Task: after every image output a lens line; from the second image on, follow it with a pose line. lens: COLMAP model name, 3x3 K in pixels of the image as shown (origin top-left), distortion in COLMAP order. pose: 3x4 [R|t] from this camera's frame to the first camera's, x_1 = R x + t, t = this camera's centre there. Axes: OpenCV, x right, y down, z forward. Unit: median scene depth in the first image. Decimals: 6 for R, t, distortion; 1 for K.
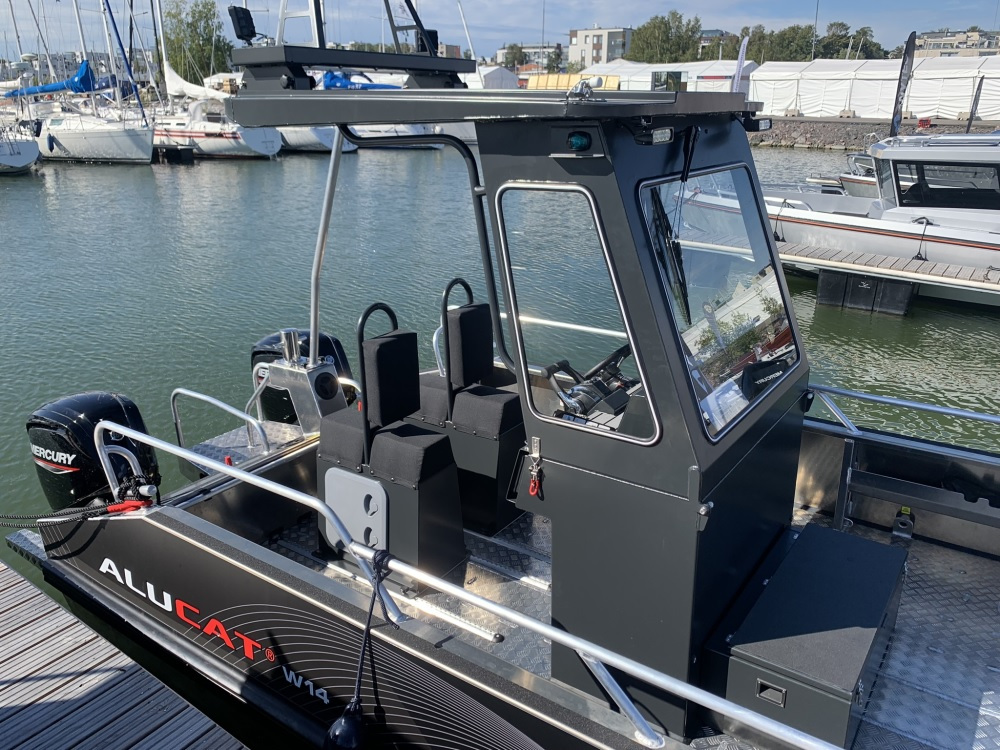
lens RADIAL K [[755.1, 0, 494.0], [0, 755.1, 373.4], [0, 0, 1]] dist [-0.000743, 0.099795]
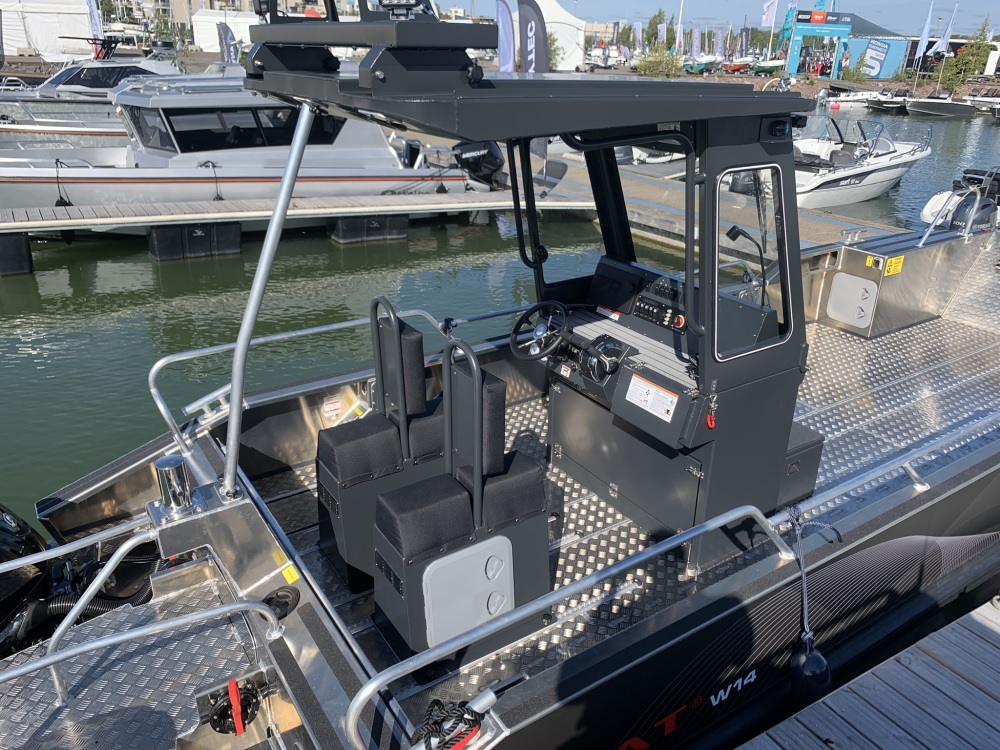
lens RADIAL K [[755.1, 0, 494.0], [0, 755.1, 373.4], [0, 0, 1]] dist [-0.000743, 0.099795]
pose [[0.368233, -0.364645, 0.855242, -0.306374], [0.294678, 0.918227, 0.264622, -0.094001], [-0.881799, 0.154578, 0.445574, 0.220005]]
